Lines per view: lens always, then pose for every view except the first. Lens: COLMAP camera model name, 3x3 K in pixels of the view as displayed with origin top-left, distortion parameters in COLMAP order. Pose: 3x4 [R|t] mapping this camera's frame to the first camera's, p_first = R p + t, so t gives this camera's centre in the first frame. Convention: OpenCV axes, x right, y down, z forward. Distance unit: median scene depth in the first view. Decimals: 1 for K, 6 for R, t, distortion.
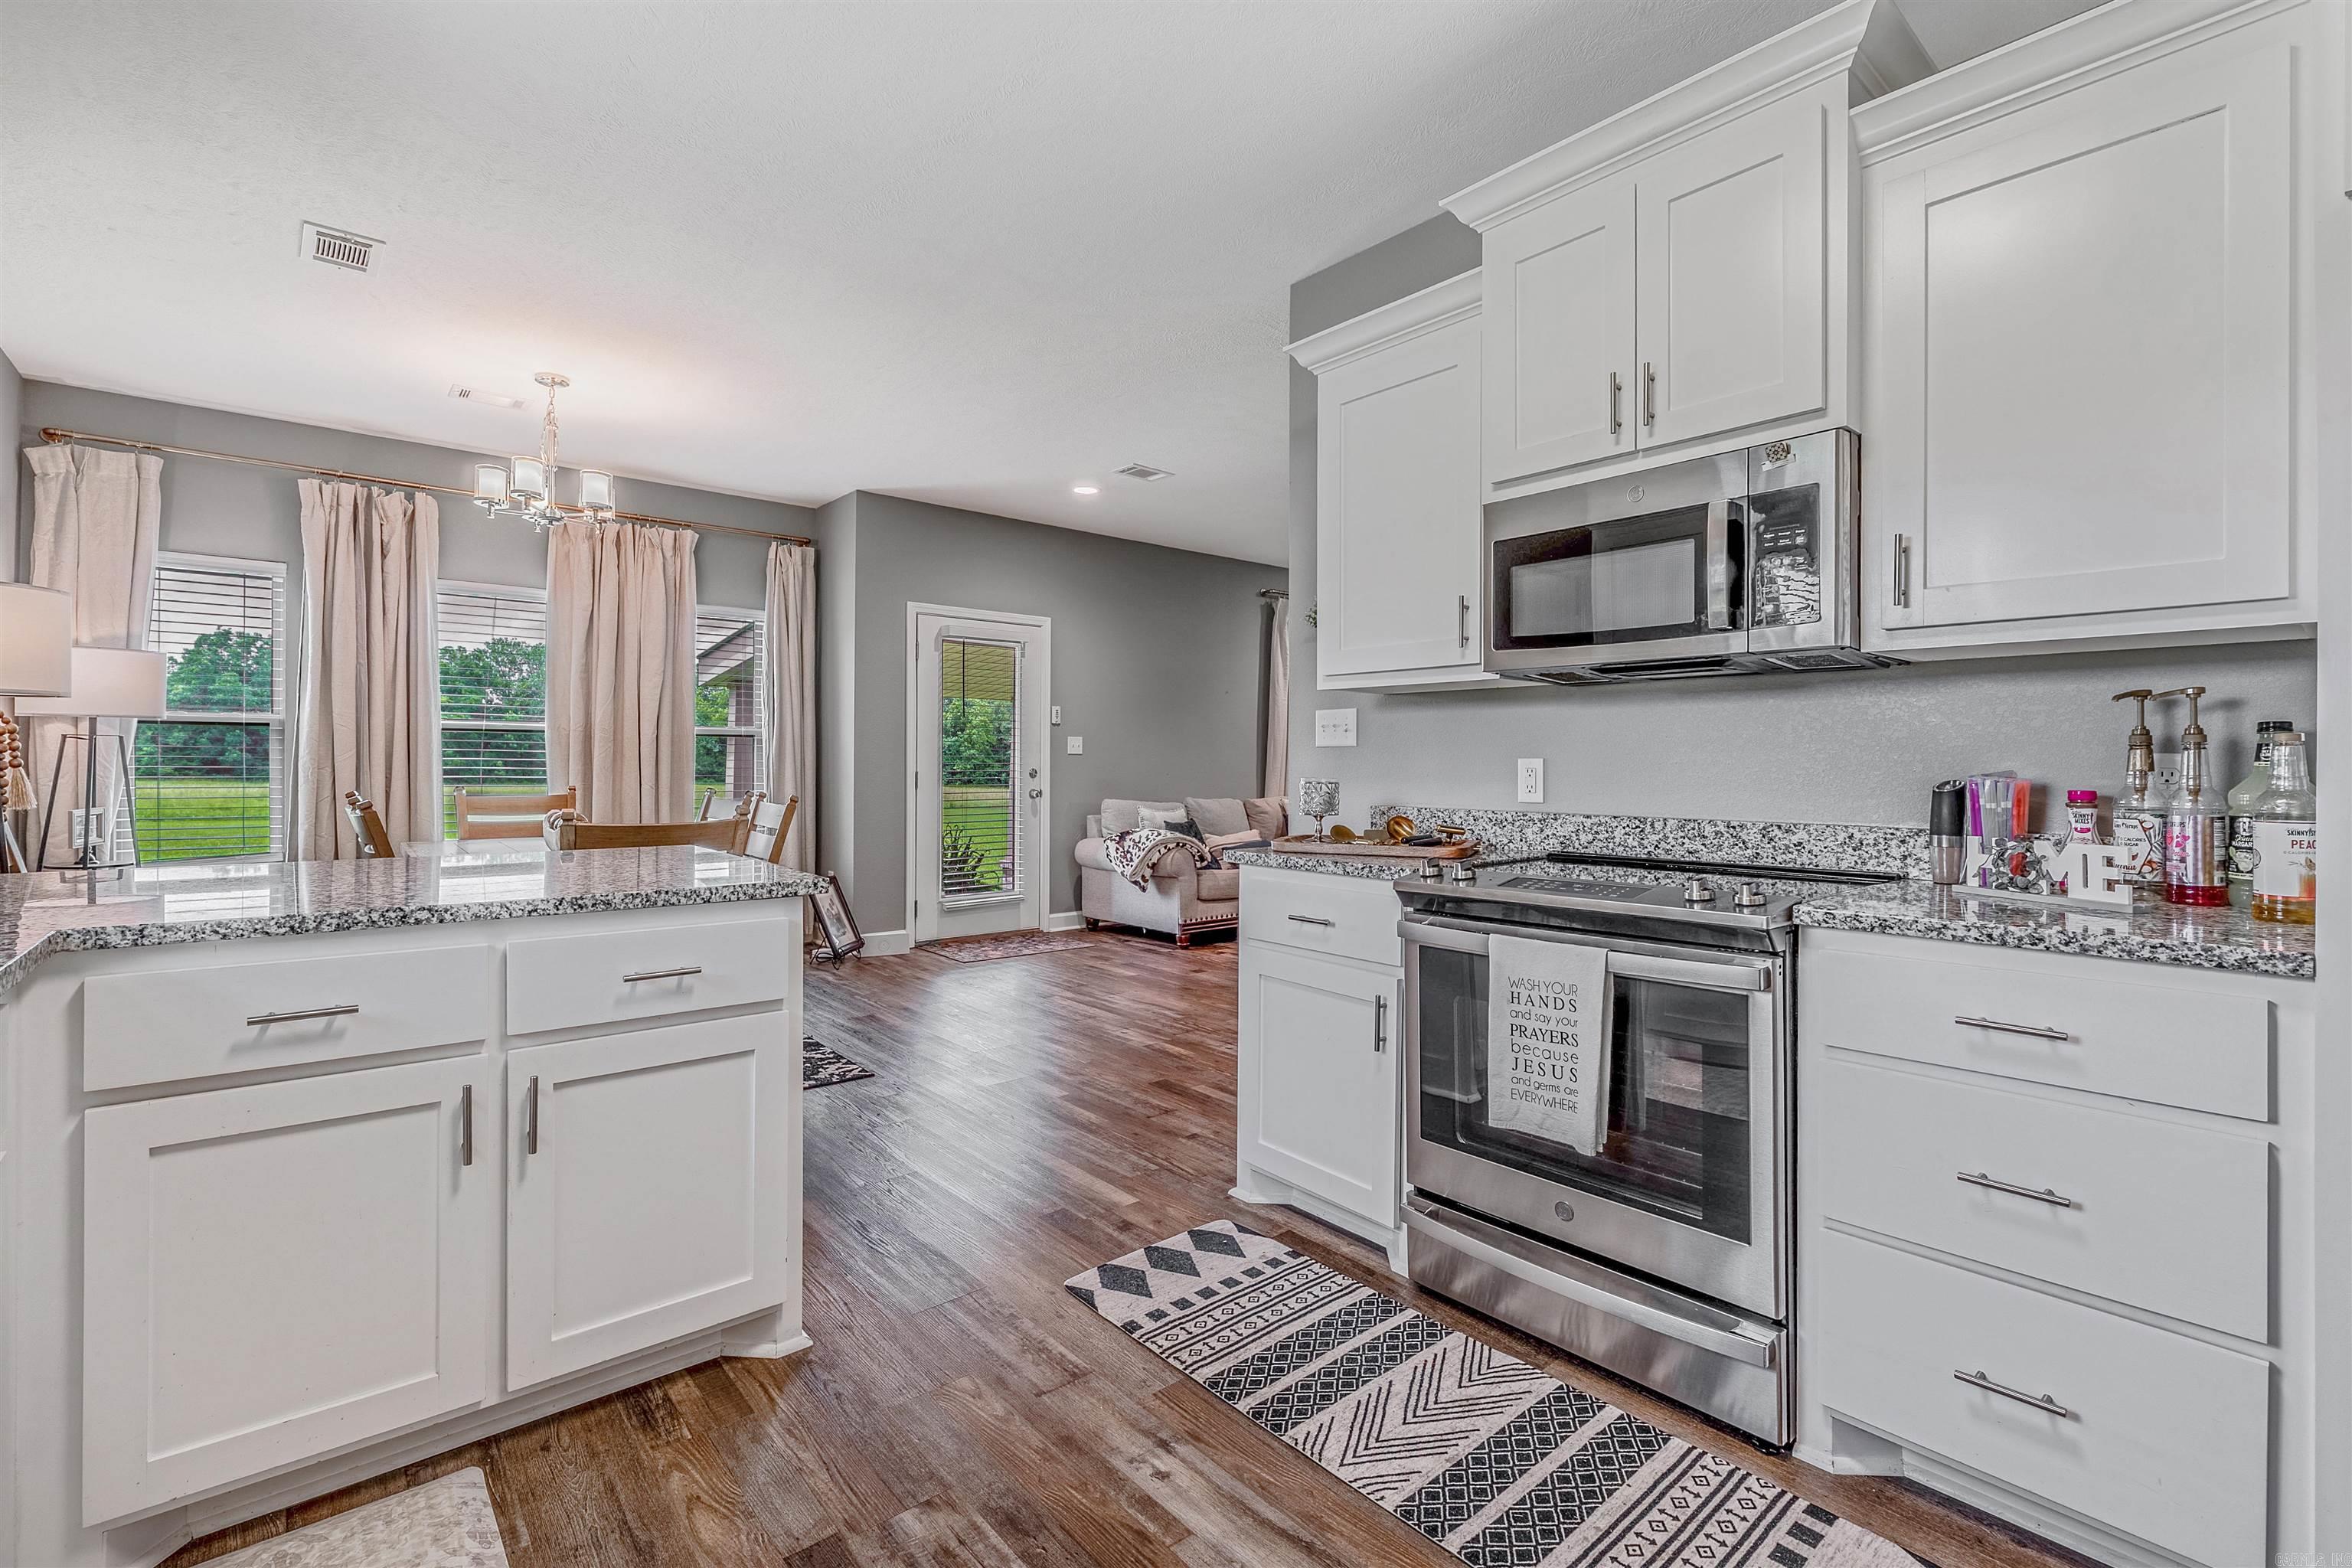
lens RADIAL K [[1006.2, 0, 1130.8], [0, 1006.2, 763.7], [0, 0, 1]] dist [-0.006275, -0.001486]
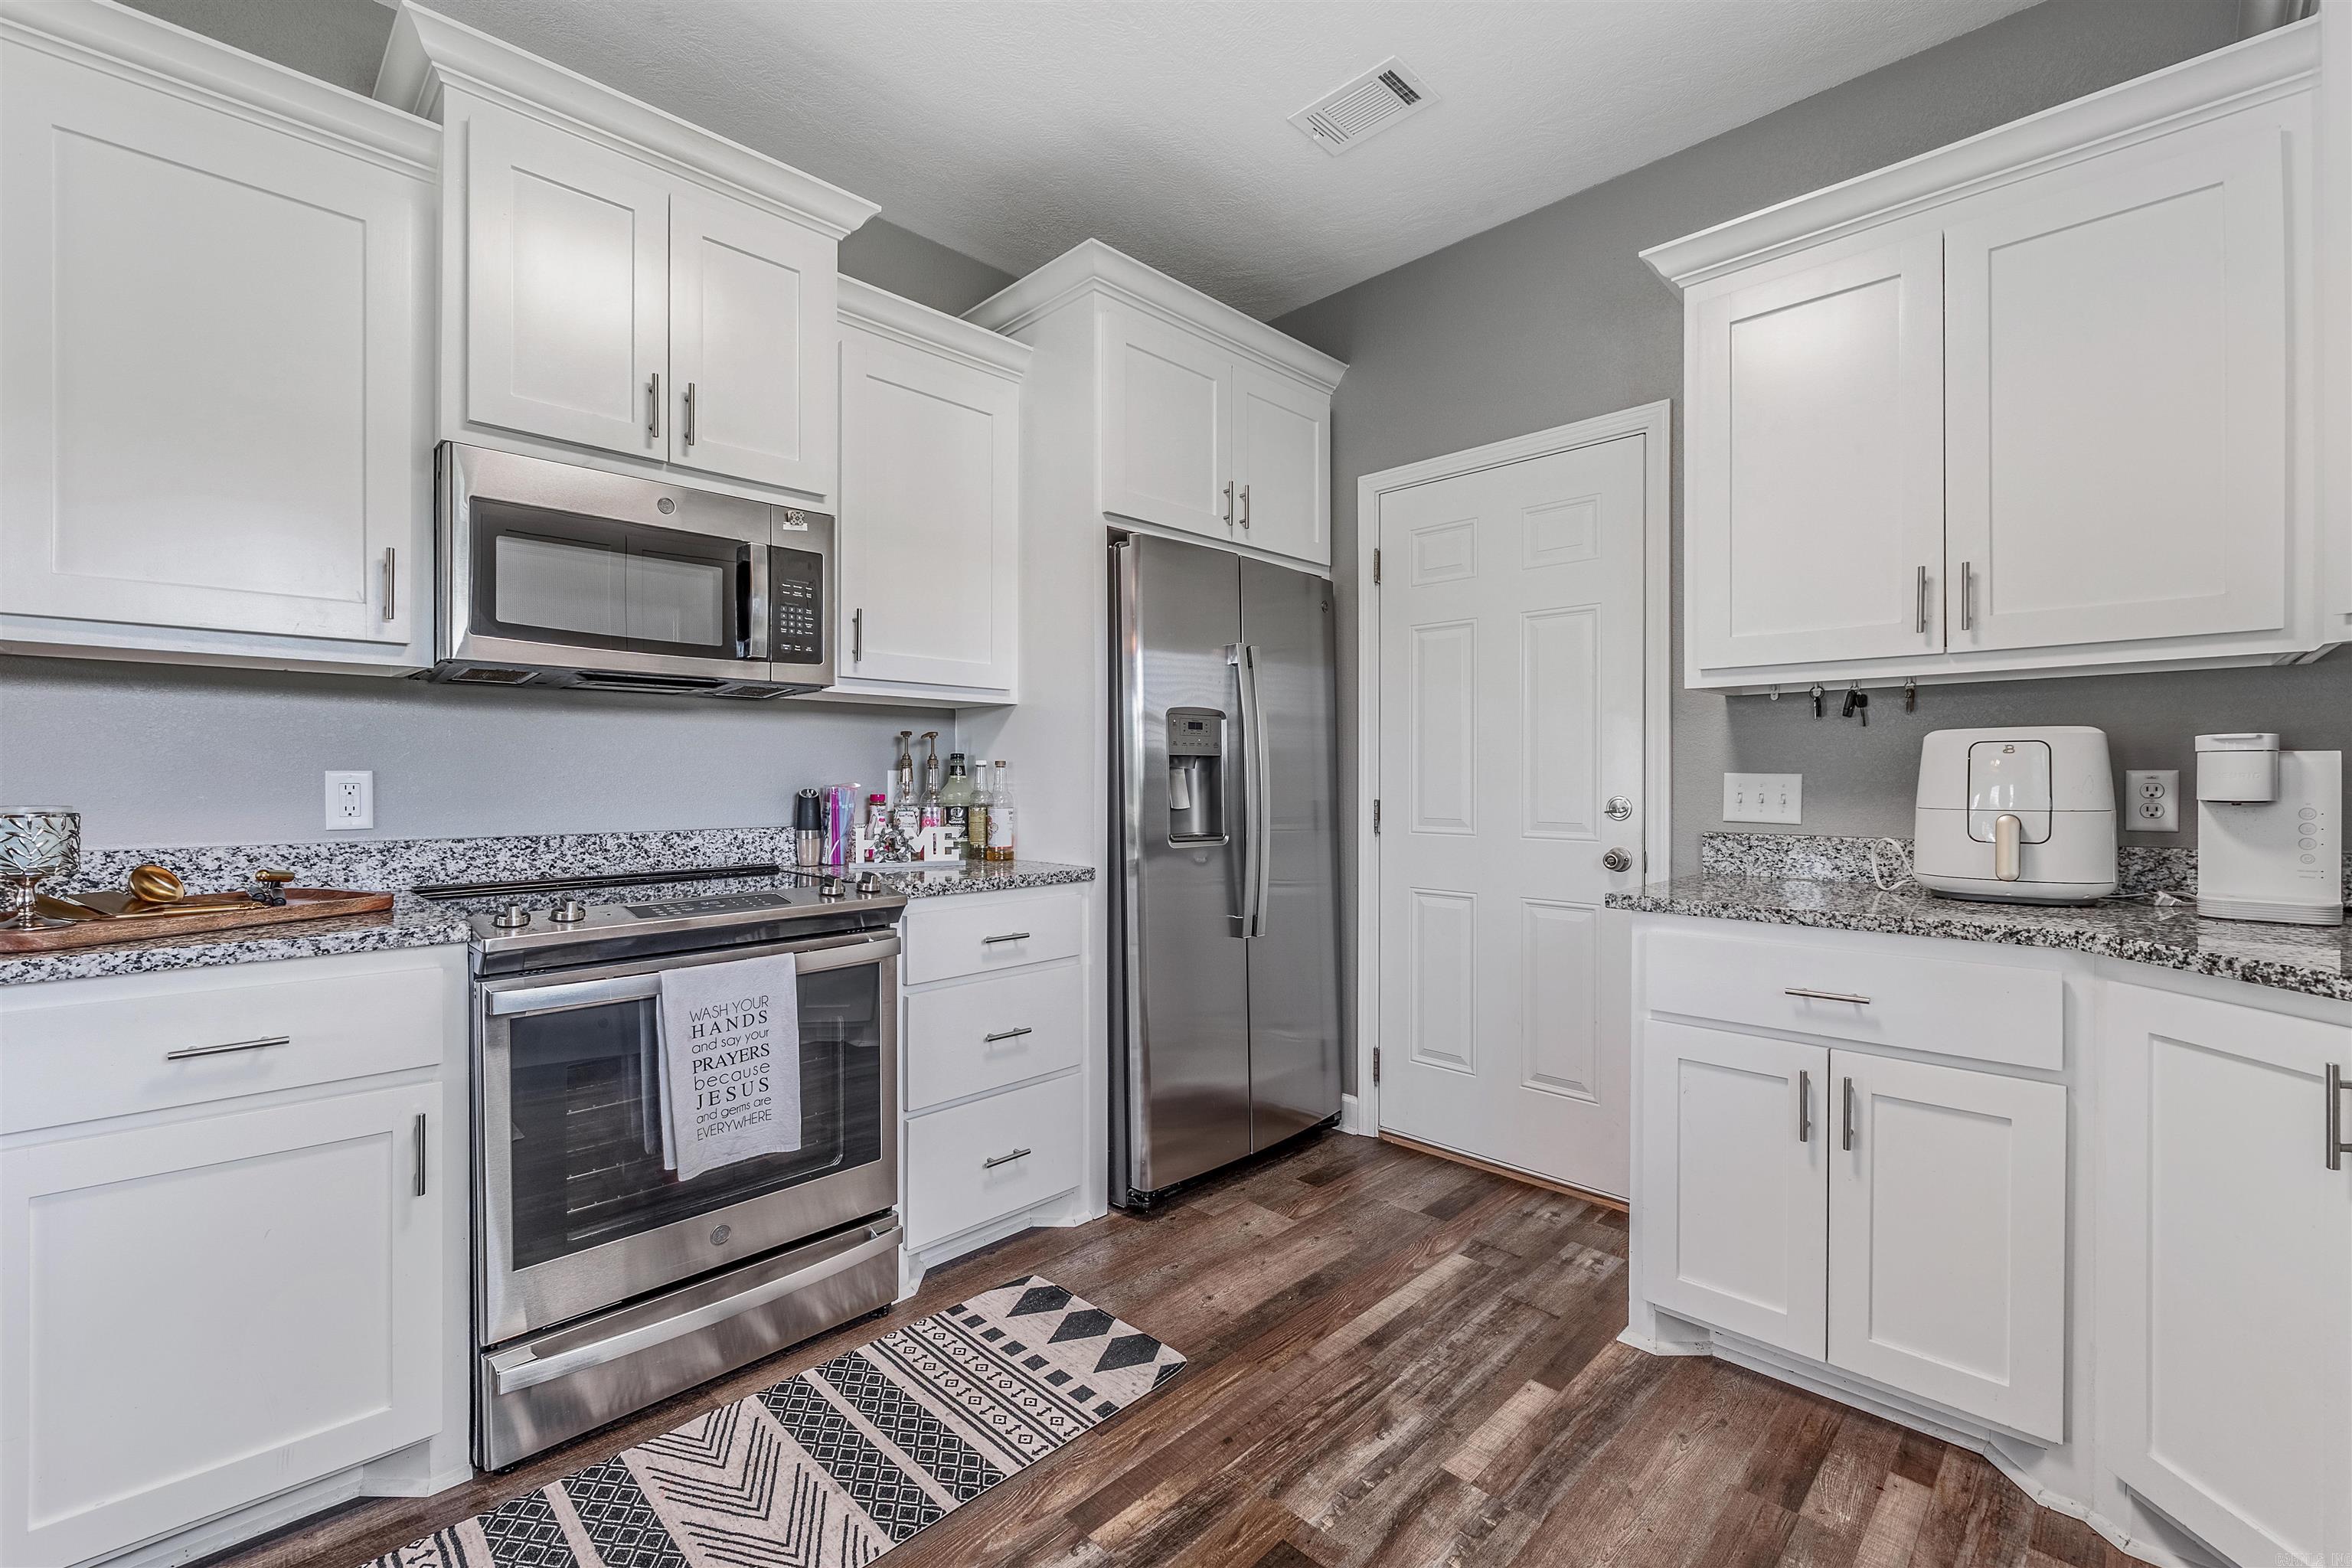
lens RADIAL K [[1006.2, 0, 1166.2], [0, 1006.2, 778.6], [0, 0, 1]] dist [-0.006275, -0.001486]
pose [[-0.100187, -0.006575, 0.994947, -0.592251], [-0.001362, 0.999978, 0.006471, -0.007292], [-0.994968, -0.000707, -0.100193, 0.673424]]
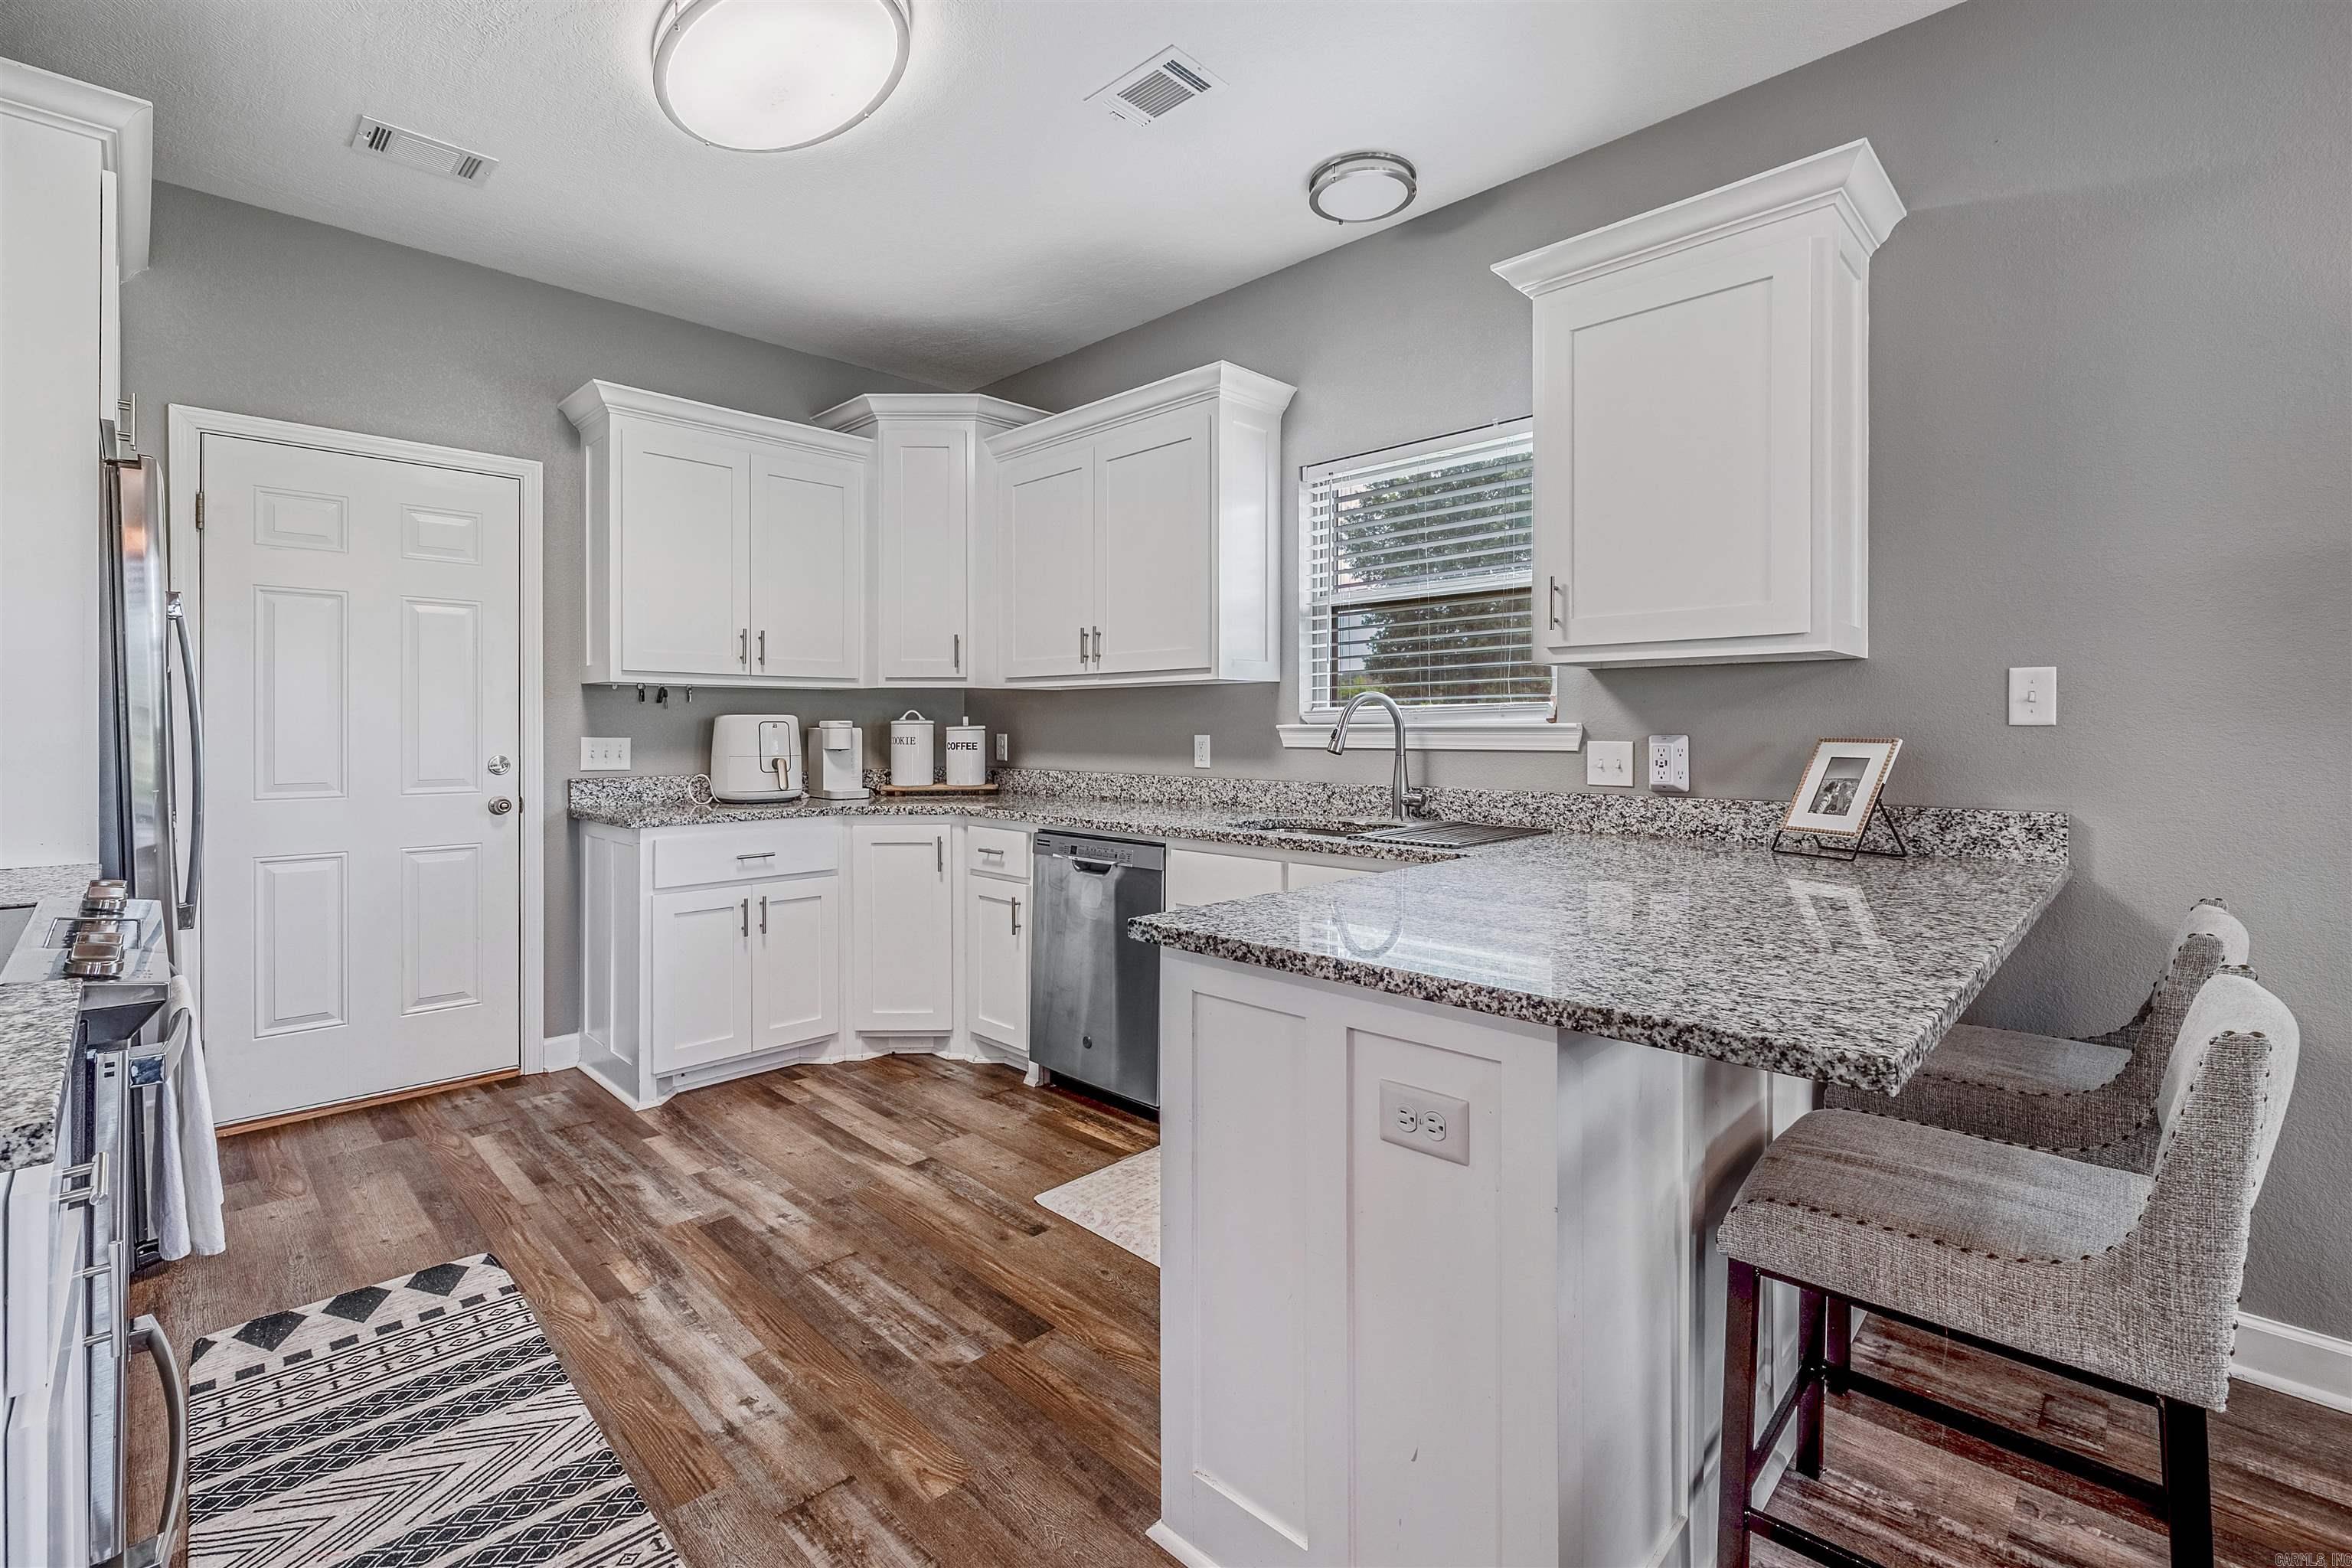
lens RADIAL K [[1006.2, 0, 1193.1], [0, 1006.2, 731.7], [0, 0, 1]] dist [-0.006275, -0.001486]
pose [[-0.991488, -0.003018, -0.130161, -0.259076], [-0.003672, 0.999982, 0.004786, -0.031470], [0.130144, 0.005224, -0.991481, 1.847884]]
